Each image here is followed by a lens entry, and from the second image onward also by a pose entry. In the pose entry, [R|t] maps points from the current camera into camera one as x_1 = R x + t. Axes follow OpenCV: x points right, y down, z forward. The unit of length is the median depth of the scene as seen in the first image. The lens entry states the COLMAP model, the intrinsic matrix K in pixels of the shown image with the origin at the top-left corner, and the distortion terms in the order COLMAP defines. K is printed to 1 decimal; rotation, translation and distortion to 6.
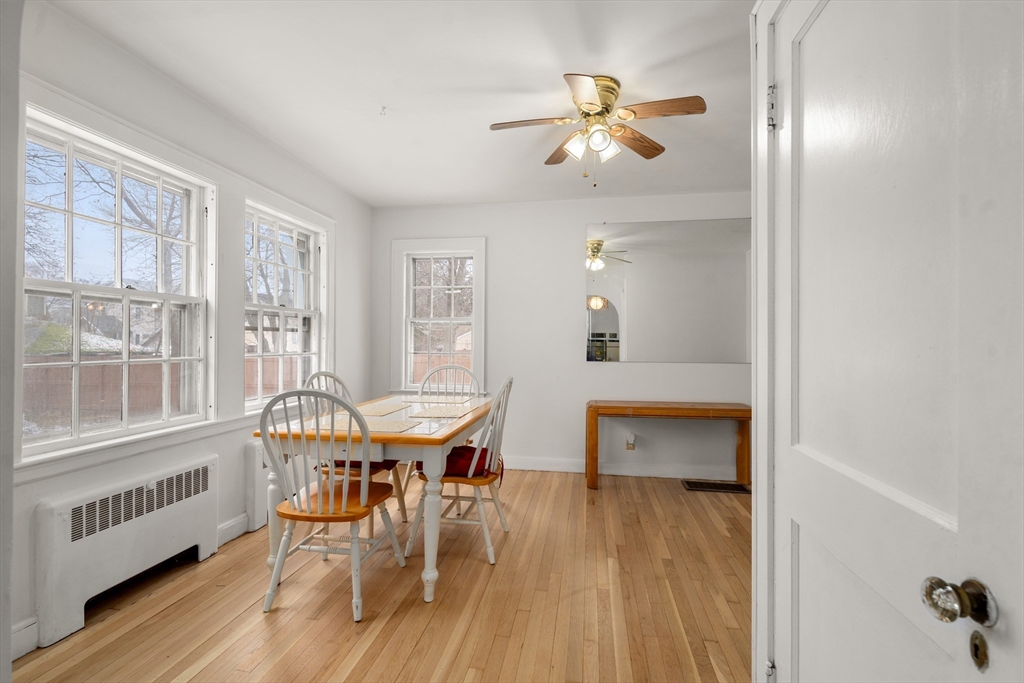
lens RADIAL K [[459.7, 0, 508.5], [0, 459.7, 342.0], [0, 0, 1]] dist [-0.001502, 0.000457]
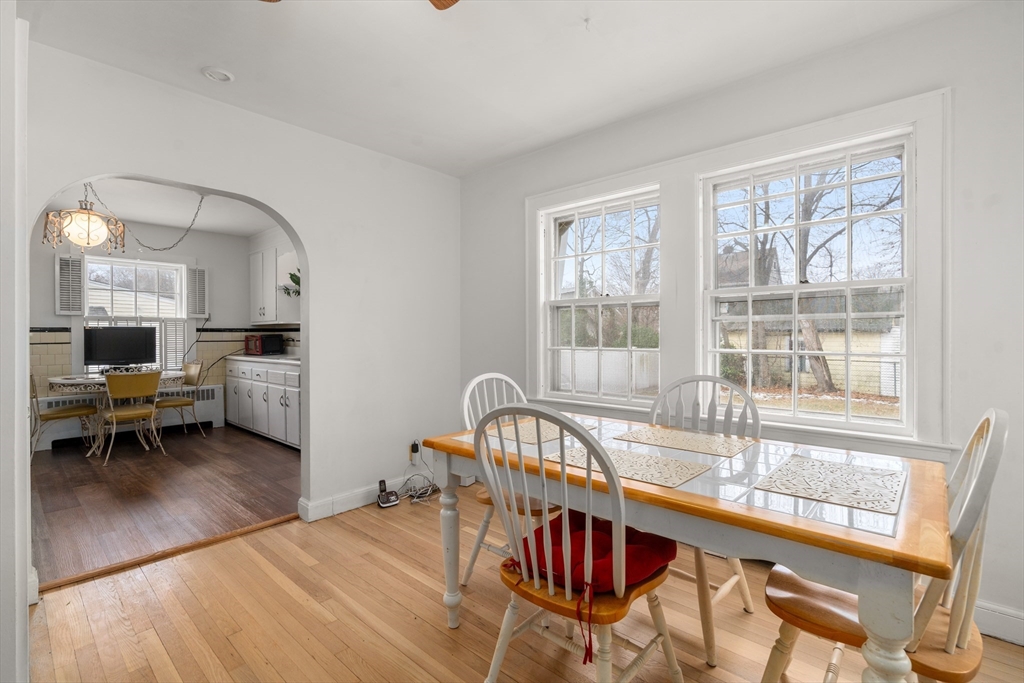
lens RADIAL K [[466.6, 0, 512.0], [0, 466.6, 341.5], [0, 0, 1]] dist [-0.000959, -0.000139]
pose [[-0.529493, 0.008681, -0.848270, 0.395026], [0.000904, 0.999953, 0.009670, 0.003051], [0.848314, 0.004354, -0.529476, 1.177448]]
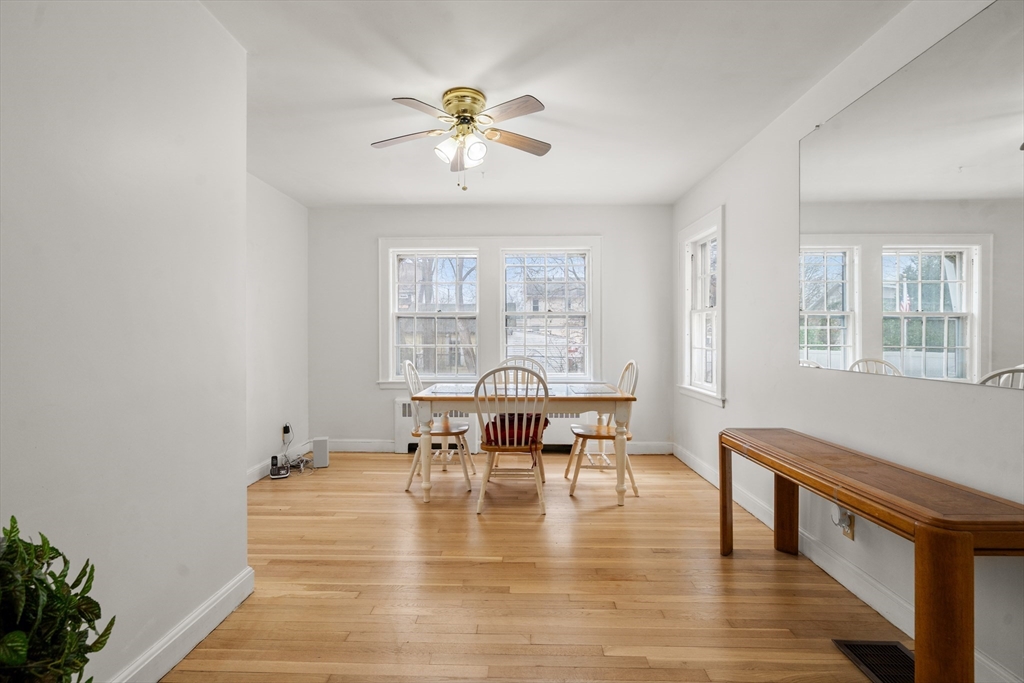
lens RADIAL K [[464.3, 0, 506.2], [0, 464.3, 339.0], [0, 0, 1]] dist [-0.001947, 0.000225]
pose [[0.146032, 0.001975, -0.989278, 1.067114], [0.002319, 0.999995, 0.002339, 0.005183], [0.989277, -0.002635, 0.146027, 0.778142]]
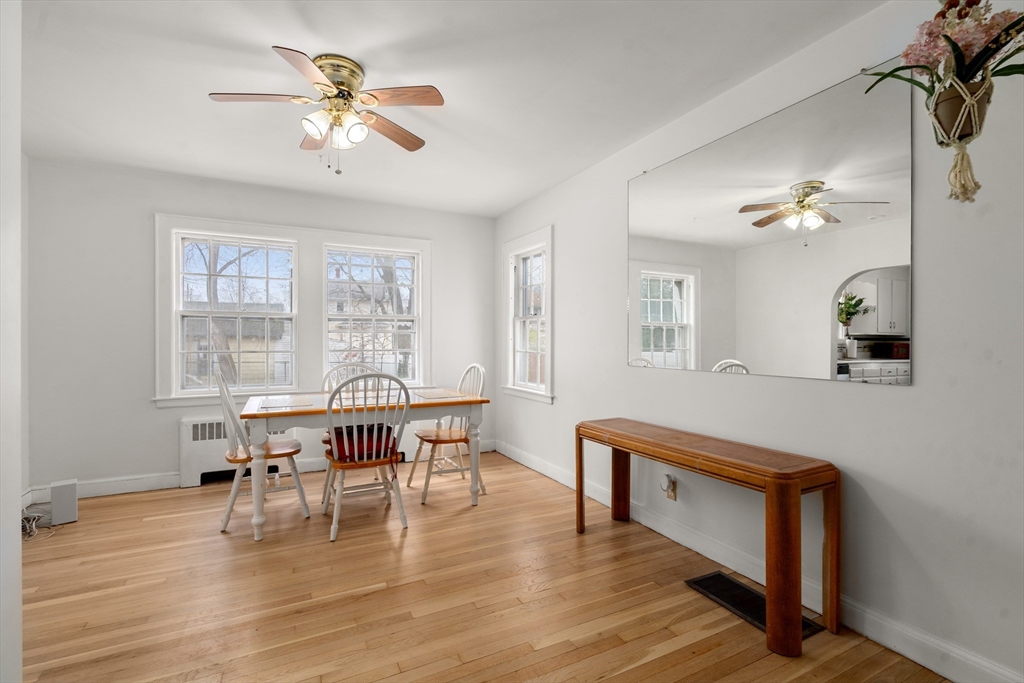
lens RADIAL K [[459.7, 0, 508.5], [0, 459.7, 342.0], [0, 0, 1]] dist [-0.001502, 0.000457]
pose [[0.597439, -0.000242, -0.801915, 0.961512], [0.001717, 0.999998, 0.000978, 0.004077], [0.801913, -0.001961, 0.597438, 0.594117]]
